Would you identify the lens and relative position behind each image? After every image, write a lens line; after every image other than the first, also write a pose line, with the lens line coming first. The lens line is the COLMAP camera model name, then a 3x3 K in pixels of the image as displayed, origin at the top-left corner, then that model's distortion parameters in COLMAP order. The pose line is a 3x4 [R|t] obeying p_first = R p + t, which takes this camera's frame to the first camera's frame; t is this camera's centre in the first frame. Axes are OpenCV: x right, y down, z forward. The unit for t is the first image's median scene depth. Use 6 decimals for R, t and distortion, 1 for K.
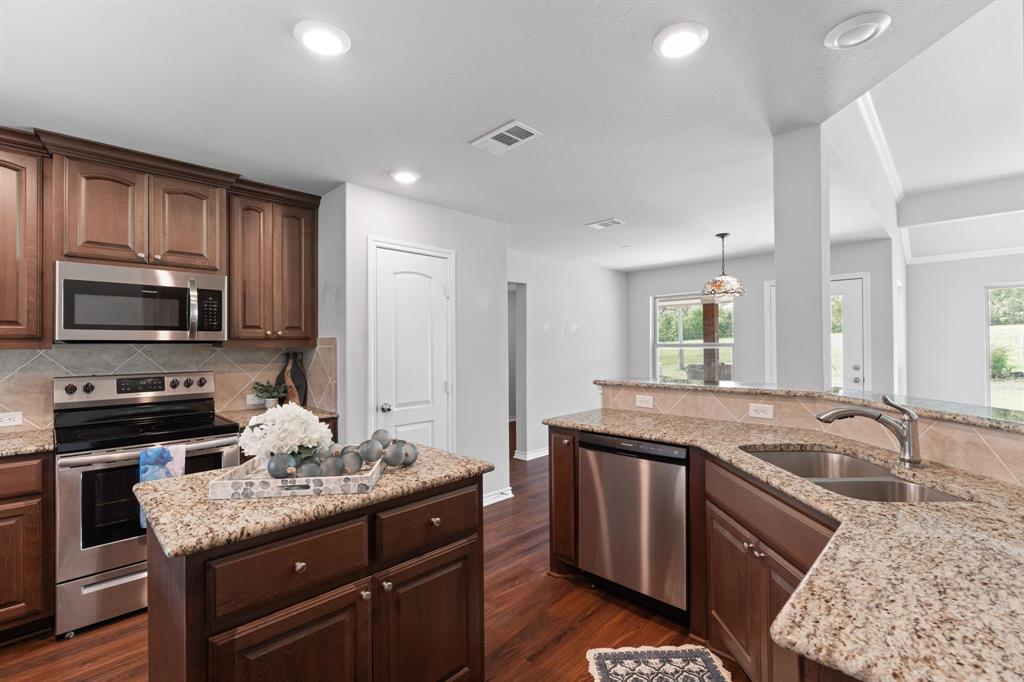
lens RADIAL K [[454.0, 0, 514.2], [0, 454.0, 339.9], [0, 0, 1]] dist [-0.004985, 0.000972]
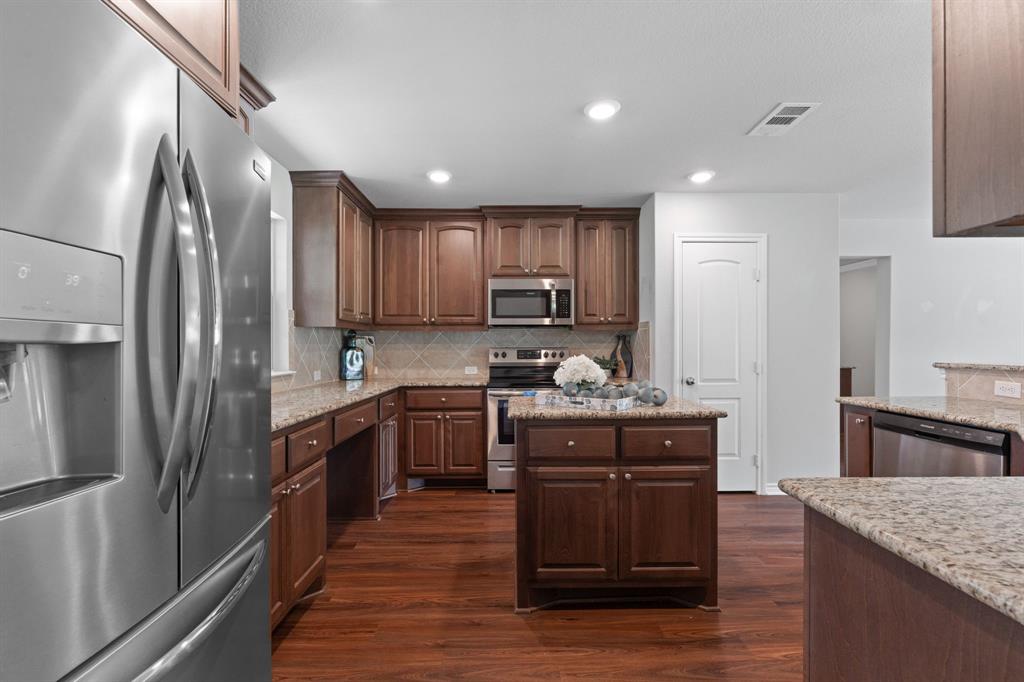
lens RADIAL K [[454.0, 0, 514.2], [0, 454.0, 339.9], [0, 0, 1]] dist [-0.004985, 0.000972]
pose [[0.712165, -0.002015, -0.702009, 0.254944], [0.005914, 0.999978, 0.003130, 0.048670], [0.701987, -0.006380, 0.712161, -0.157701]]
